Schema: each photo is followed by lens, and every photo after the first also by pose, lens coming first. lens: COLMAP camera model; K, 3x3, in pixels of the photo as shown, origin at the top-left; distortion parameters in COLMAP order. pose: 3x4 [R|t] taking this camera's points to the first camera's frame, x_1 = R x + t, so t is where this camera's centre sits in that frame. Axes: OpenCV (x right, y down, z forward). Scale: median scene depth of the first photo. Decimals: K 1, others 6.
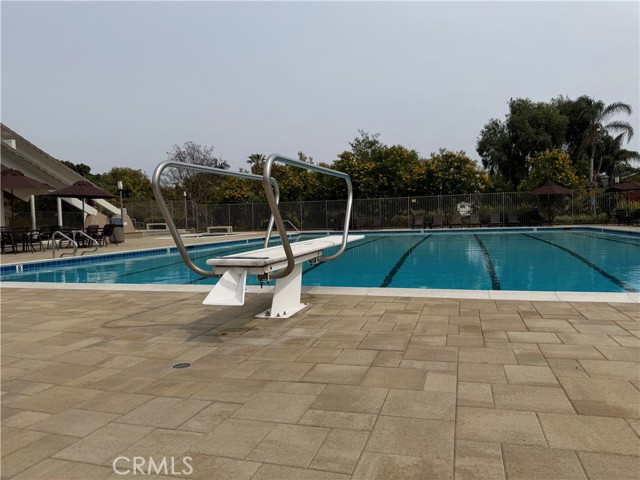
lens RADIAL K [[440.8, 0, 320.0], [0, 440.8, 240.0], [0, 0, 1]] dist [0.099456, -0.132620]
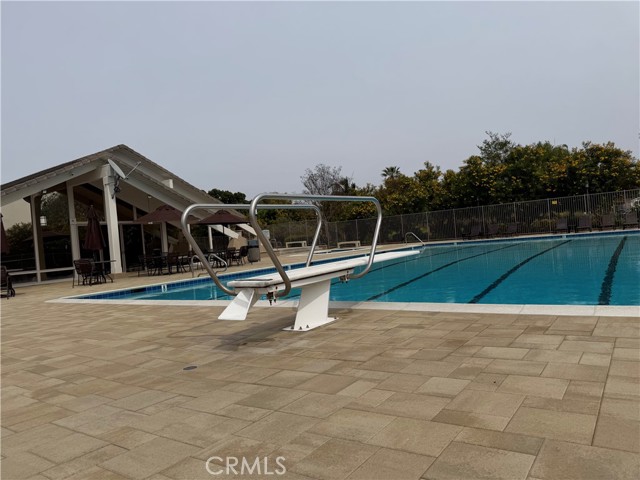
lens RADIAL K [[440.8, 0, 320.0], [0, 440.8, 240.0], [0, 0, 1]] dist [0.099456, -0.132620]
pose [[0.950400, -0.051922, -0.306665, 0.098023], [0.043164, 0.998445, -0.035276, -0.004338], [0.308020, 0.020289, 0.951163, -0.021084]]
